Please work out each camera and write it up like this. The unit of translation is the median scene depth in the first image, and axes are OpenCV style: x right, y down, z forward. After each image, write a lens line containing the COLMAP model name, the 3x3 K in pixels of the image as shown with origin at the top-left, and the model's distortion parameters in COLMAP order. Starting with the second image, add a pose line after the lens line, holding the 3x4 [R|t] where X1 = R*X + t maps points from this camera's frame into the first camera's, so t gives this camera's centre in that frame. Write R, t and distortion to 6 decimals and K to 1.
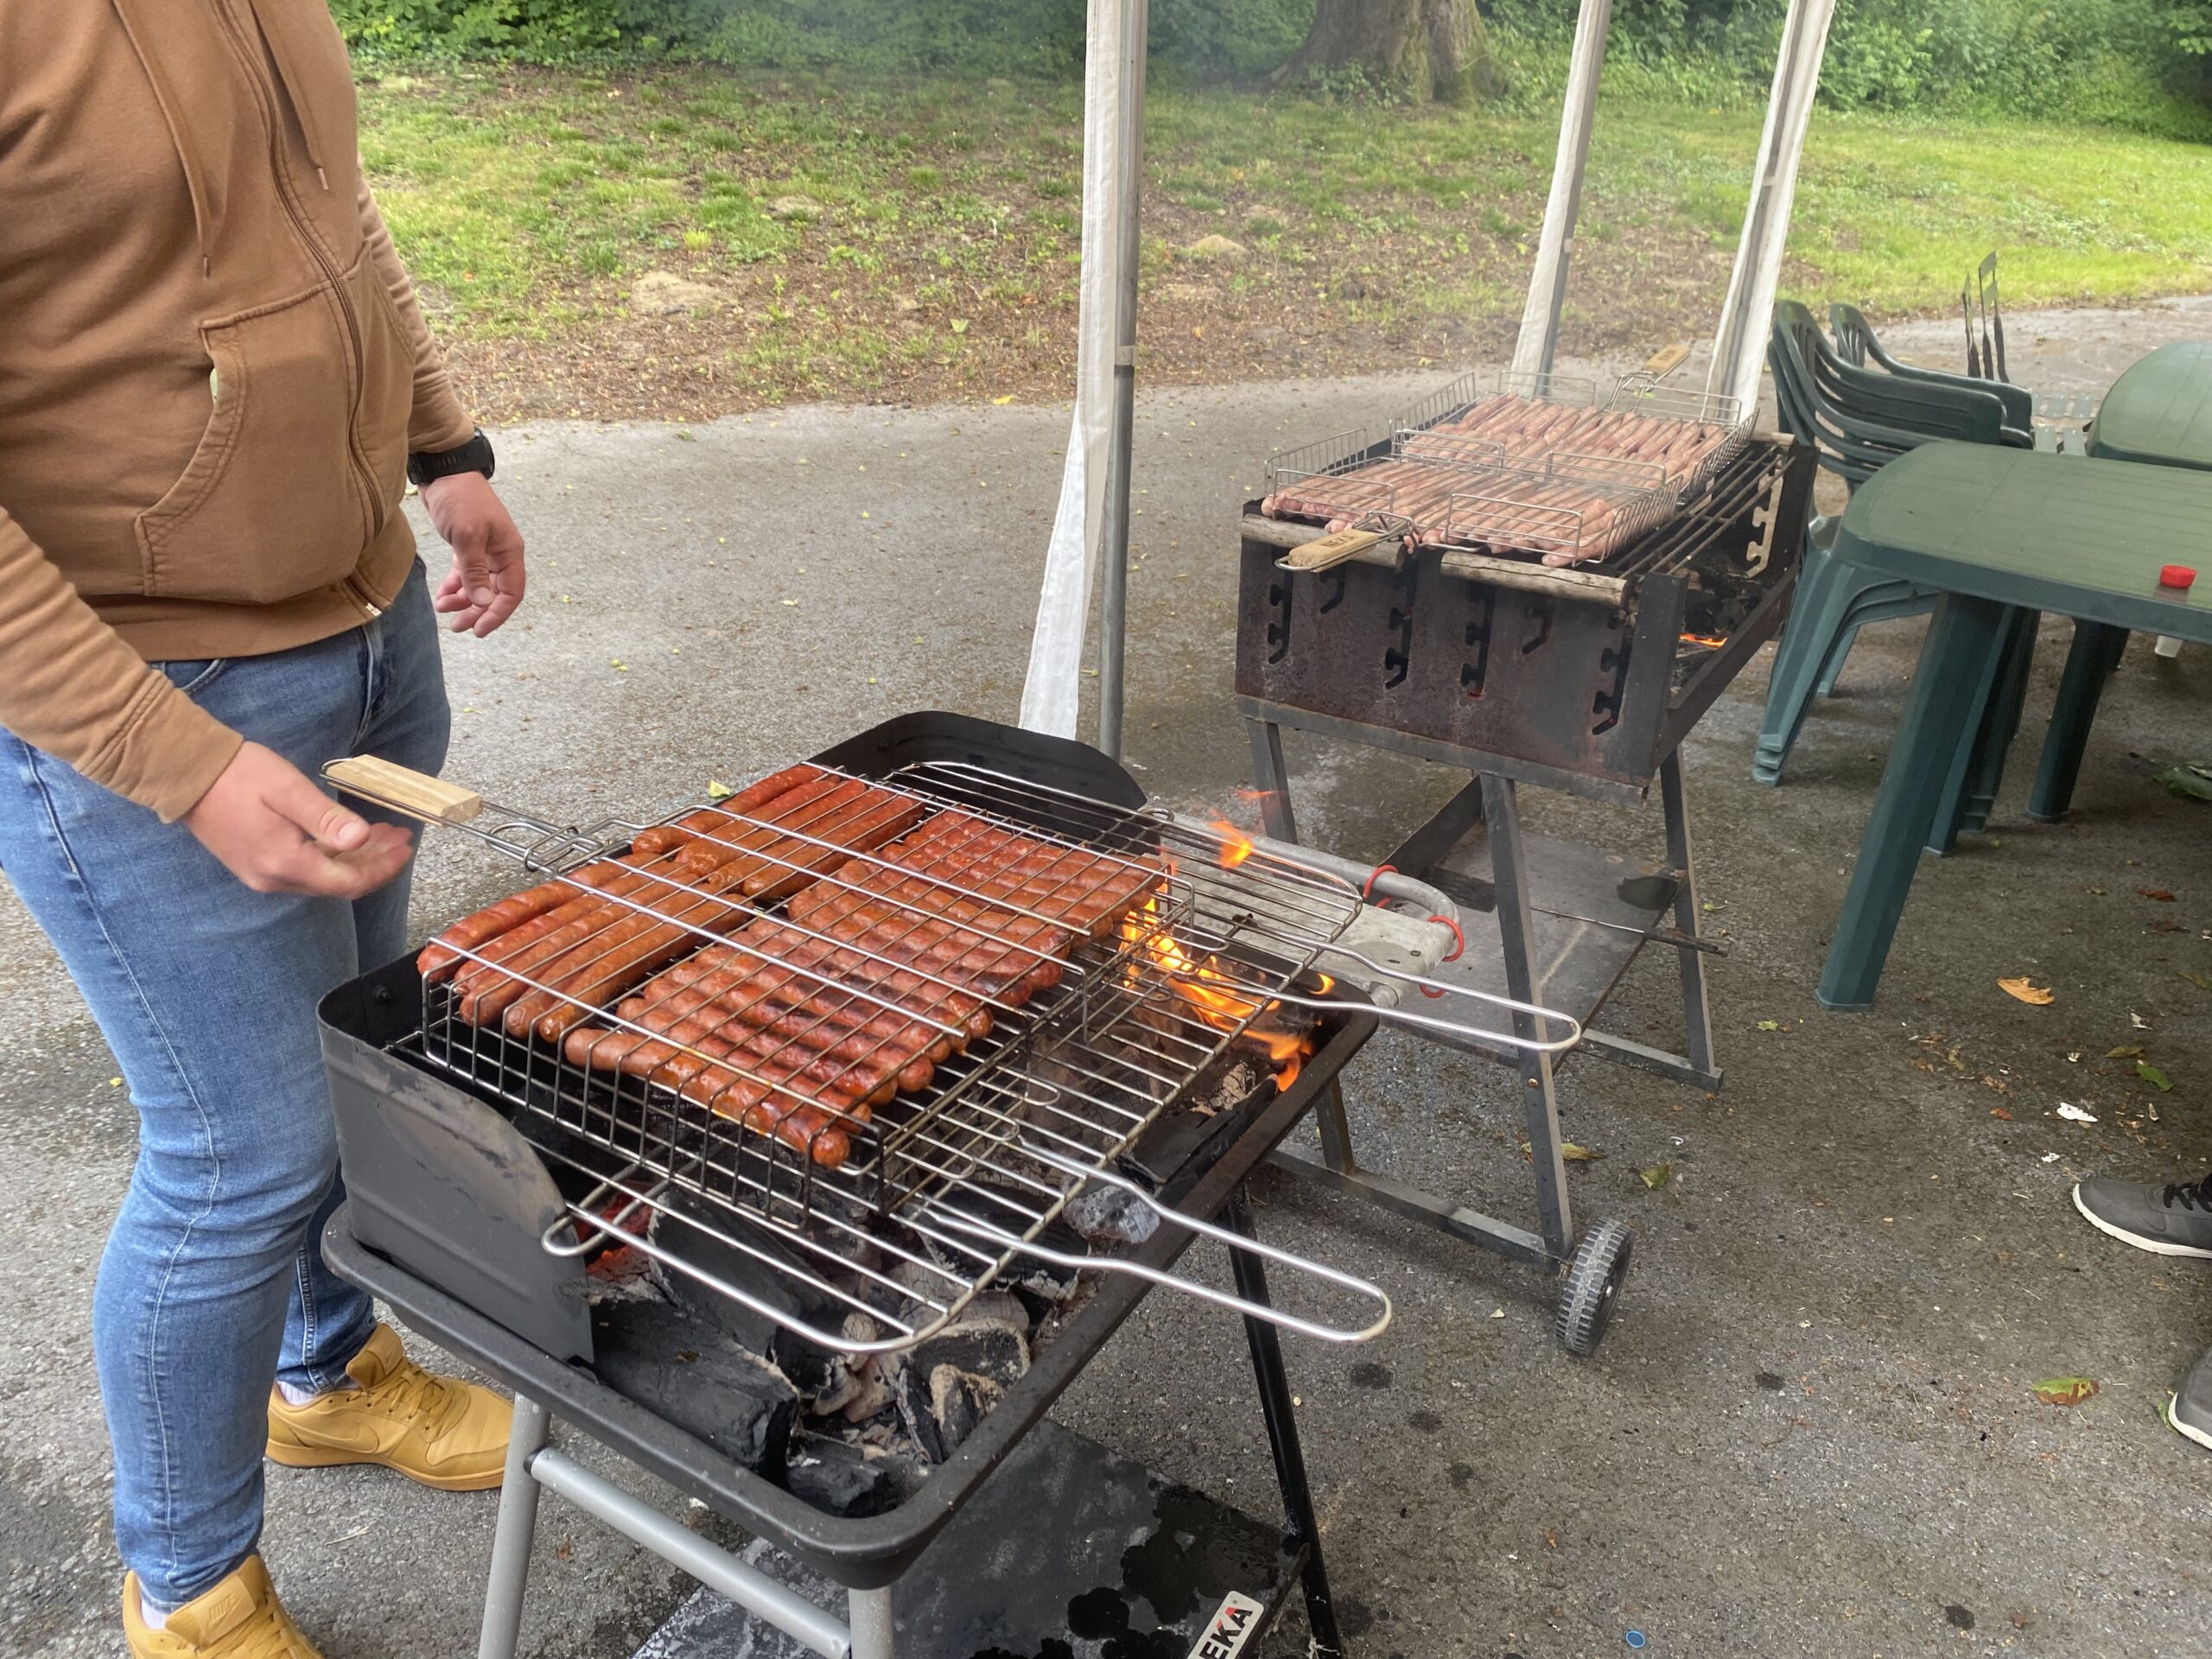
lens RADIAL K [[1685.8, 0, 1099.3], [0, 1685.8, 800.9], [0, 0, 1]] dist [0.010902, -0.004259]
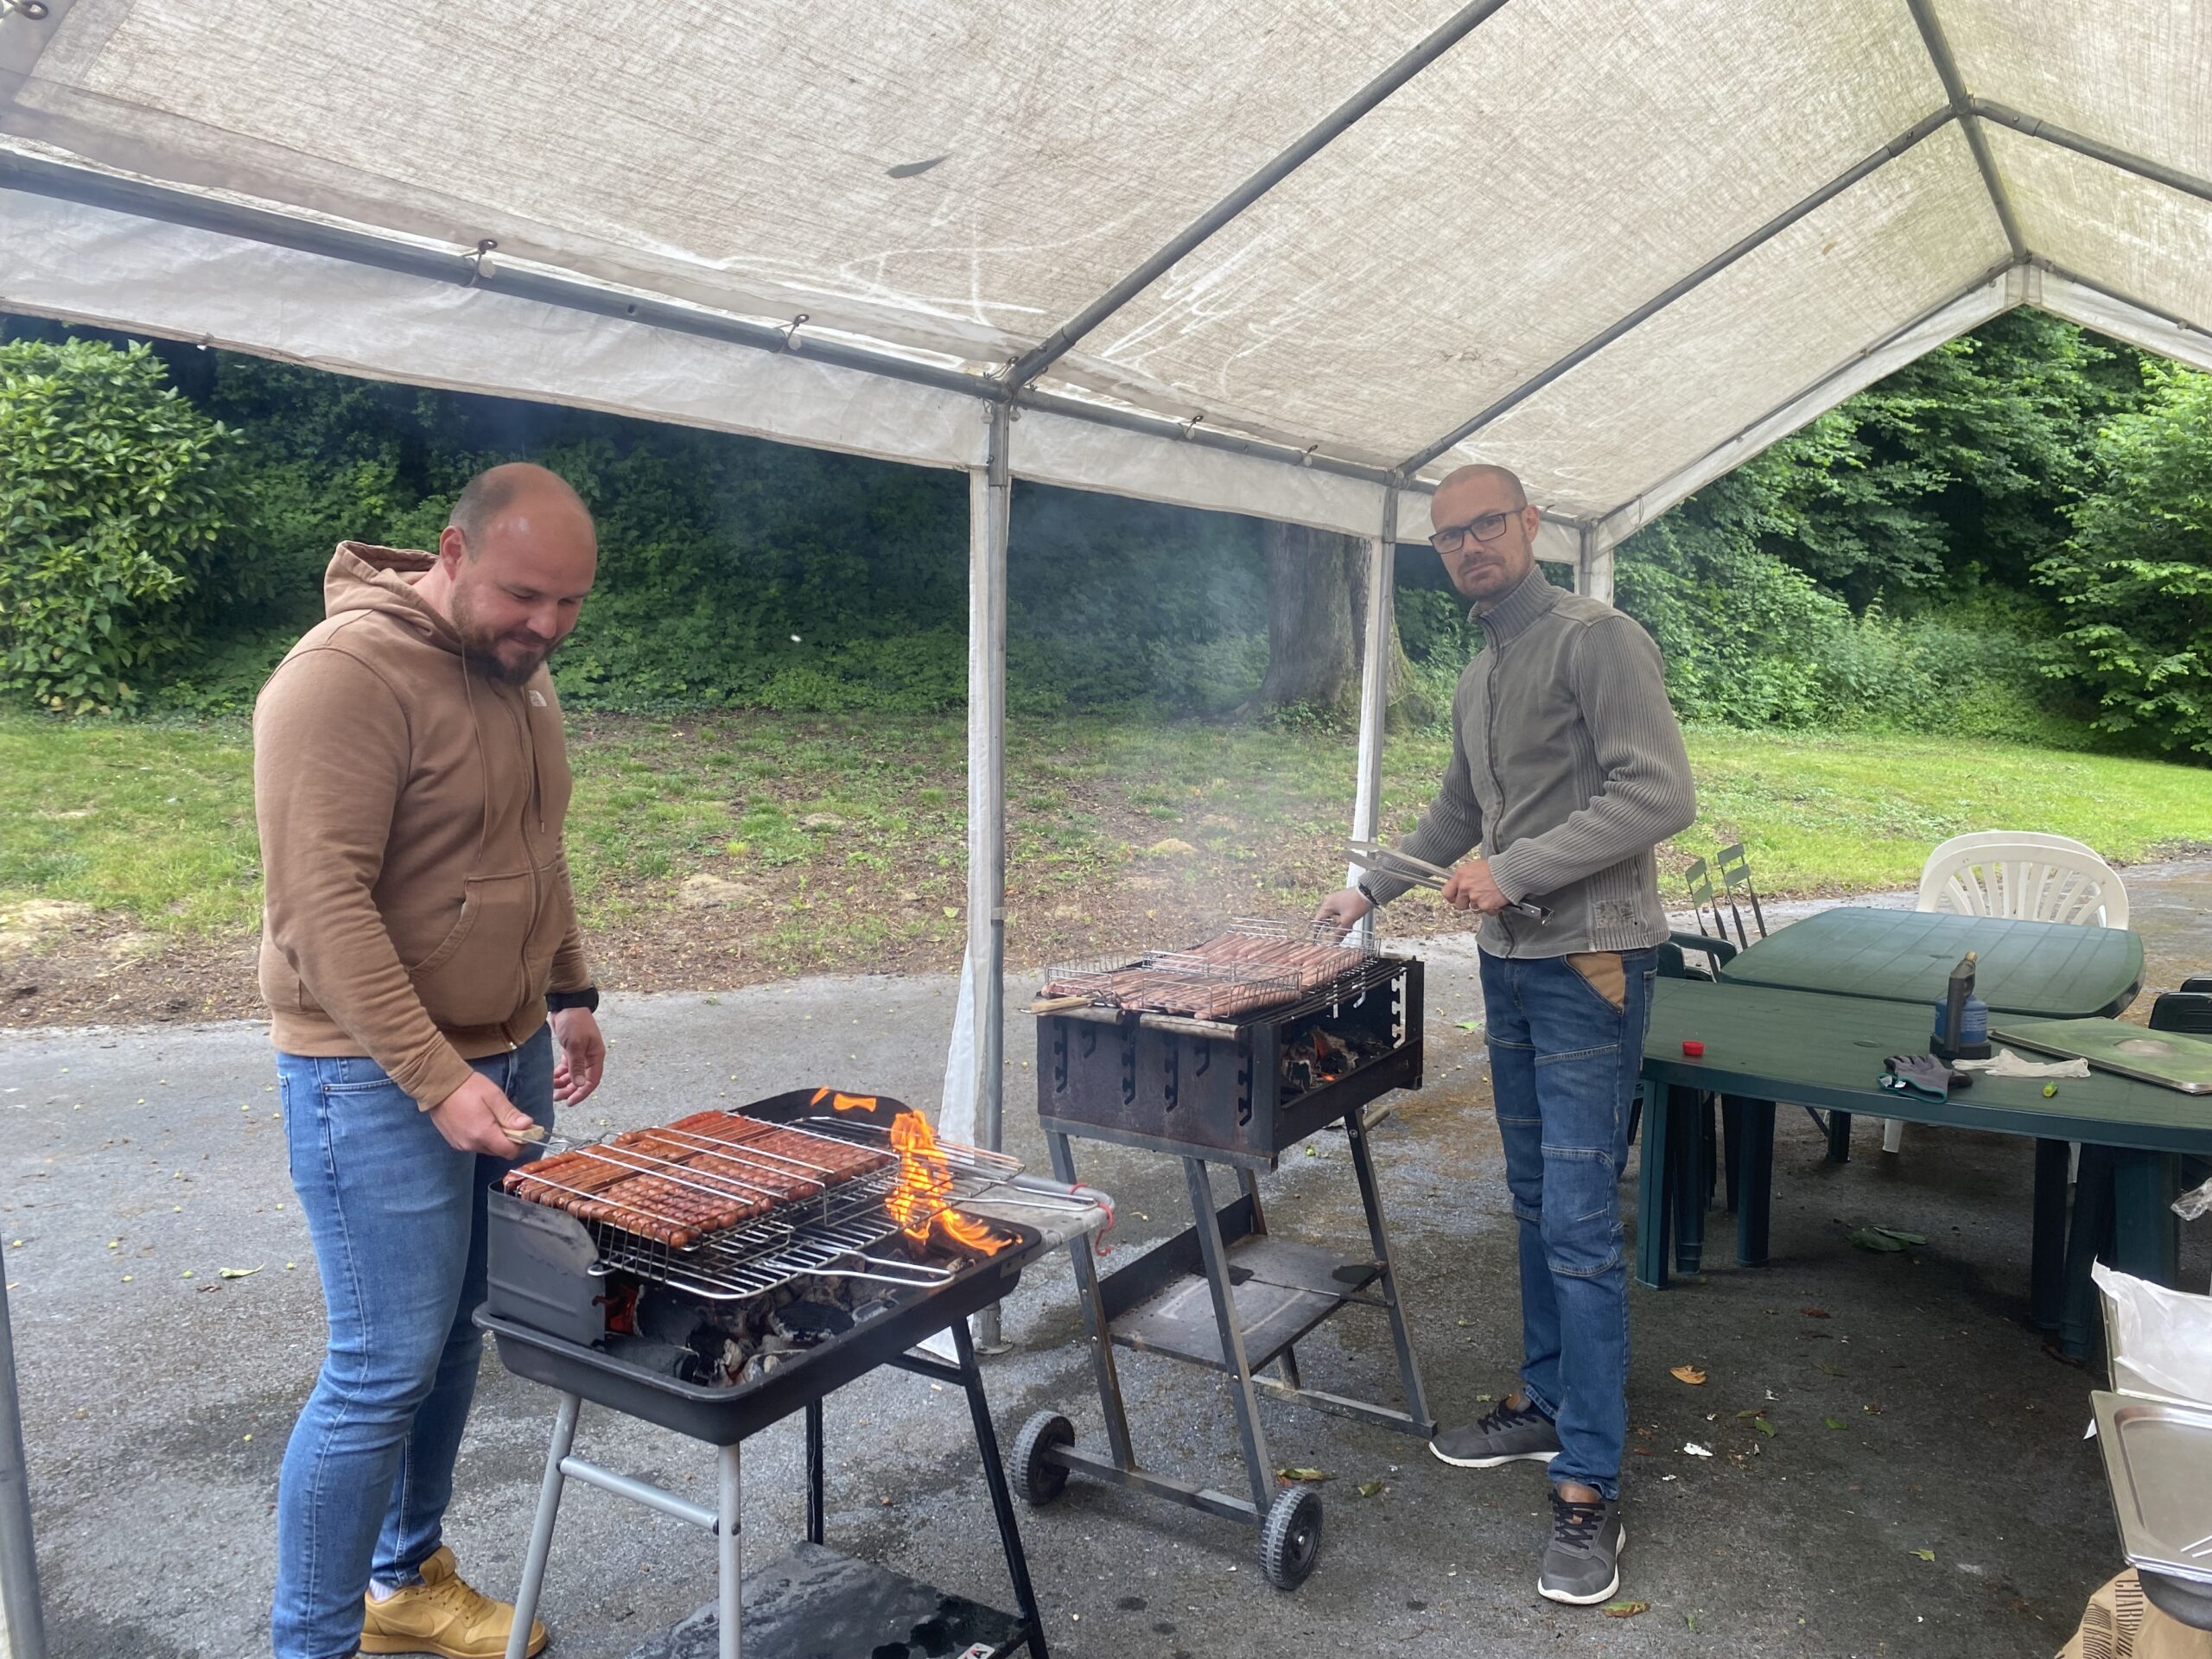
lens RADIAL K [[1668.7, 0, 1131.9], [0, 1668.7, 814.5], [0, 0, 1]] dist [0.129885, -0.223990]
pose [[0.999903, -0.013826, 0.001766, 0.043155], [0.013627, 0.943104, -0.332218, 0.049013], [0.002927, 0.332210, 0.943201, -0.143743]]
